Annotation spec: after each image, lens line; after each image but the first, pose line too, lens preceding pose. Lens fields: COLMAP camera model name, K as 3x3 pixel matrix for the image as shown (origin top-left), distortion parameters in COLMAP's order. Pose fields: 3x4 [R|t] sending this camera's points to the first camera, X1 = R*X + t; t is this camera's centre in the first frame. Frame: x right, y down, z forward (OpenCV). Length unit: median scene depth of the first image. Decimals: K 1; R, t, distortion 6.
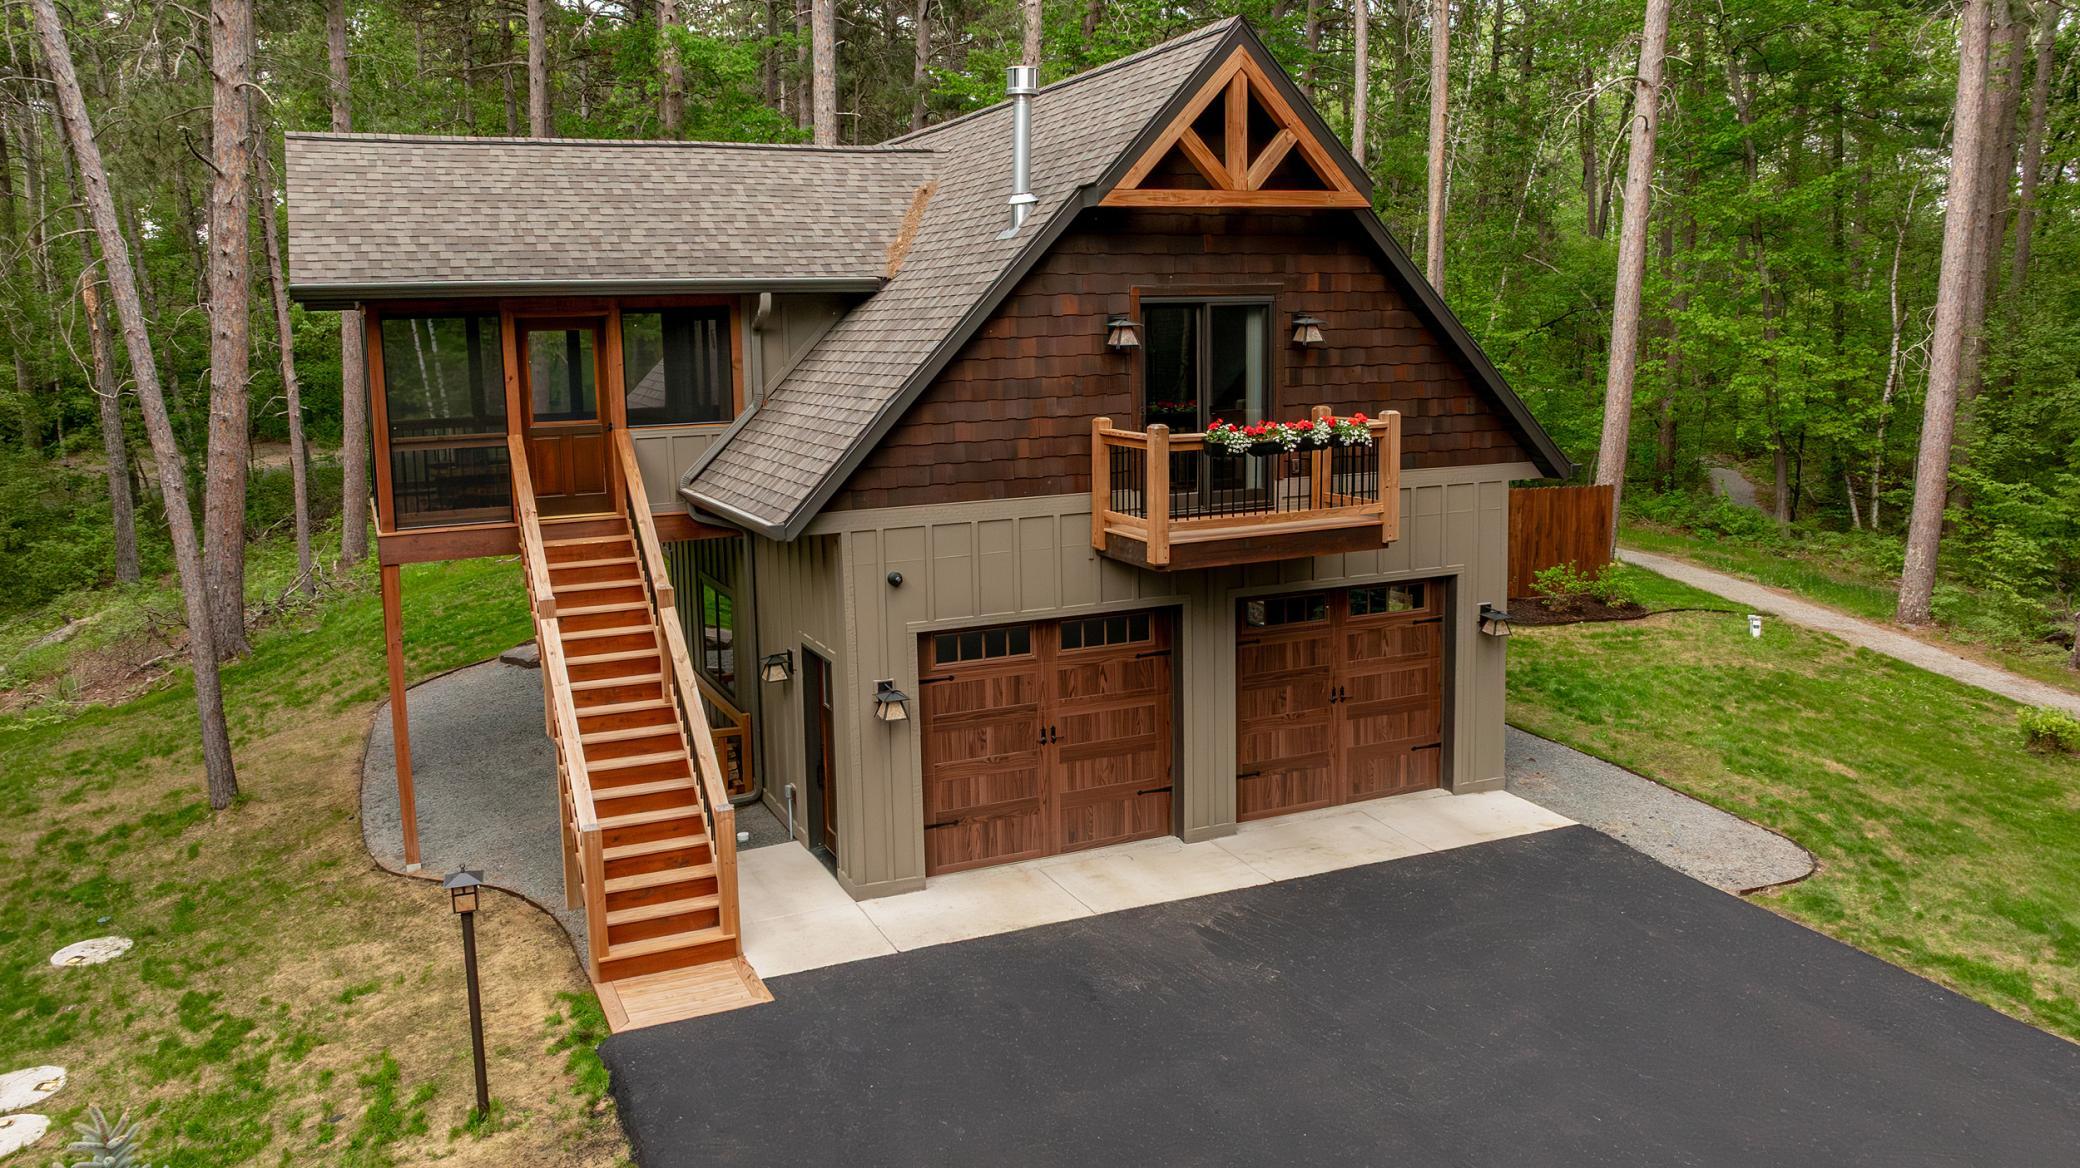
lens RADIAL K [[1550.3, 0, 1045.4], [0, 1550.3, 570.1], [0, 0, 1]] dist [-0.011719, 0.000843]
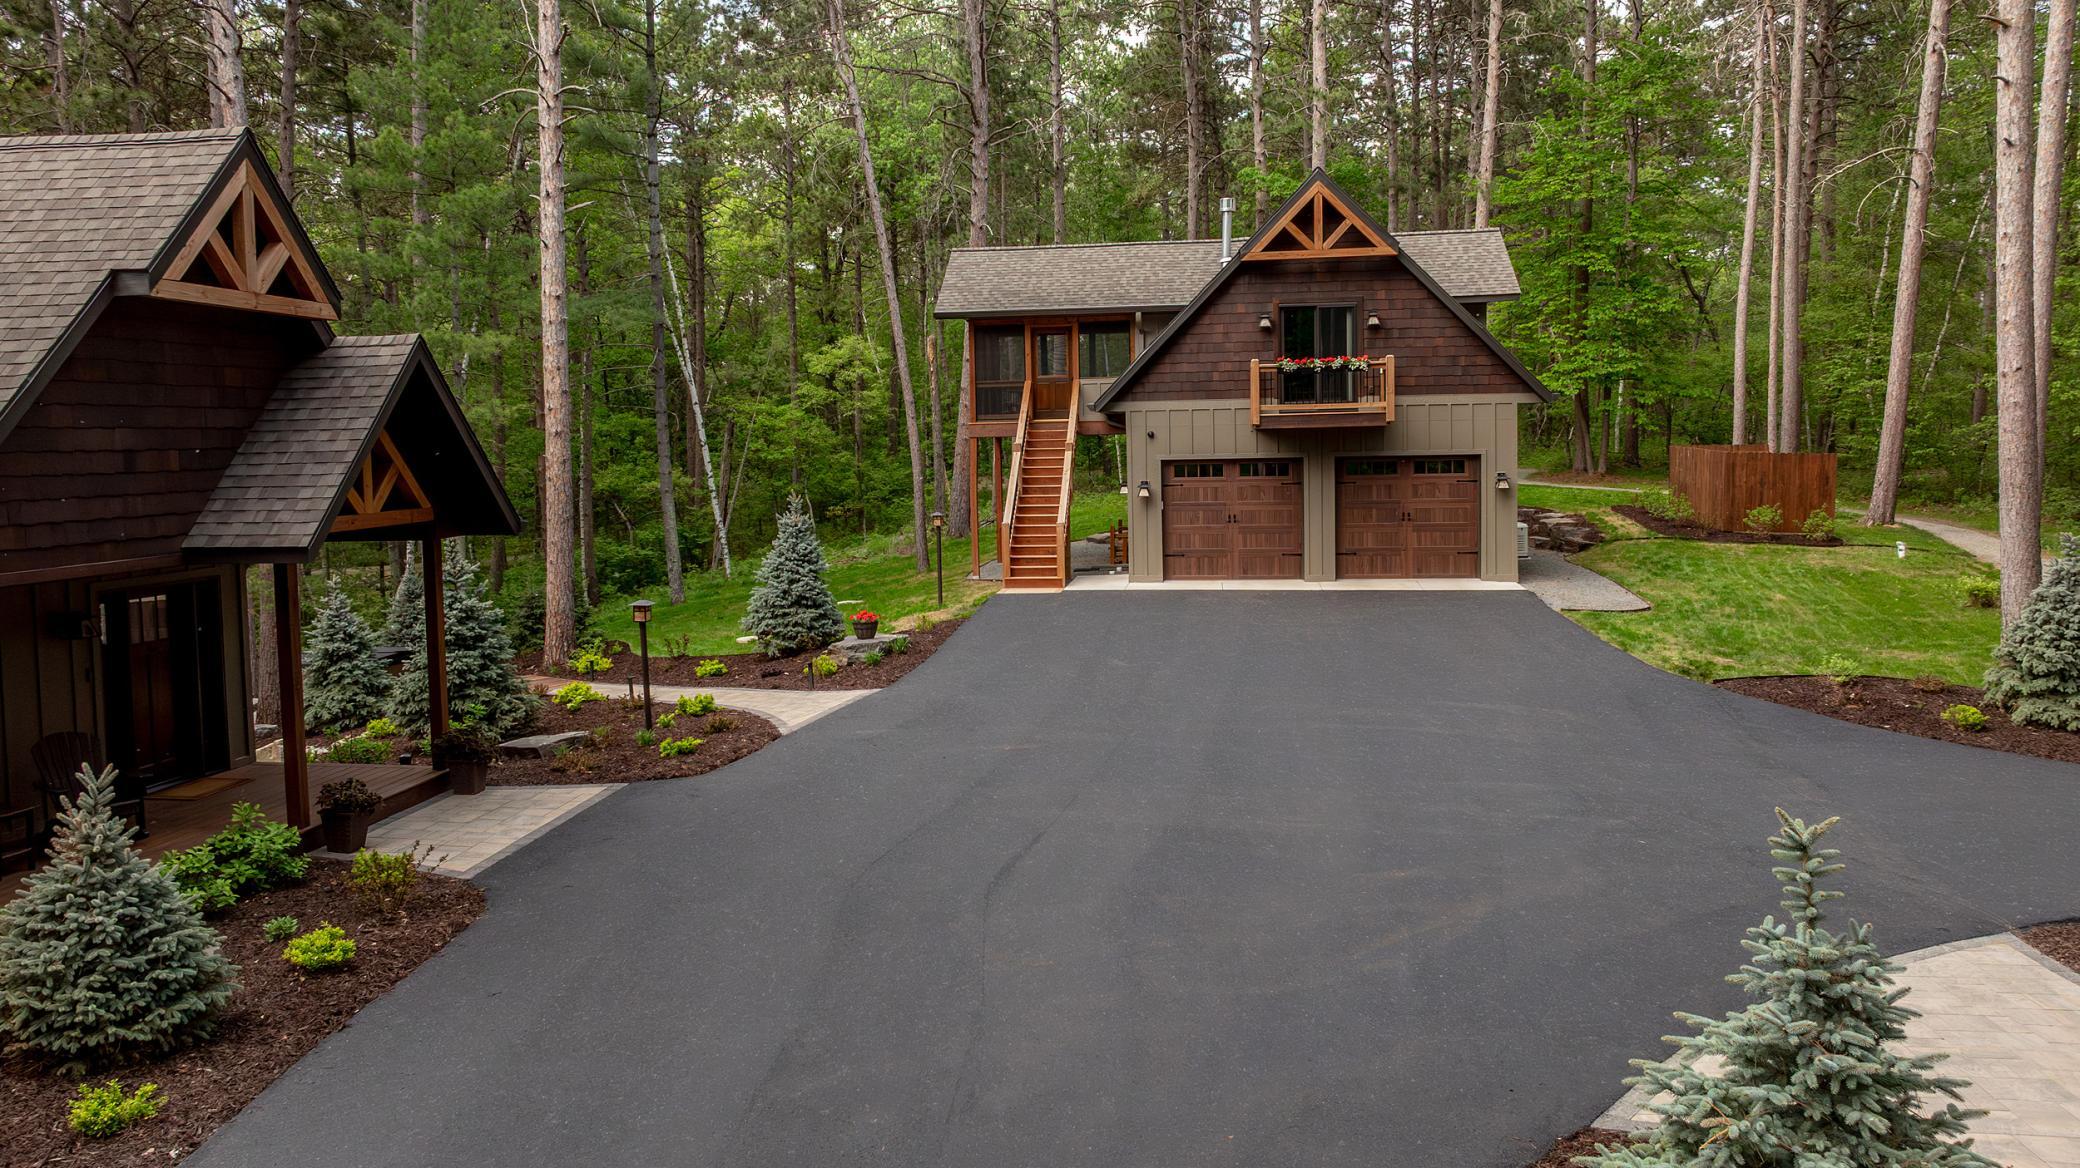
lens RADIAL K [[1550.3, 0, 1039.9], [0, 1550.3, 585.3], [0, 0, 1]] dist [-0.011719, 0.000843]
pose [[0.863090, 0.050012, -0.502567, 0.818940], [-0.076398, 0.996563, -0.032031, 0.280195], [0.499238, 0.066040, 0.863945, -0.892860]]
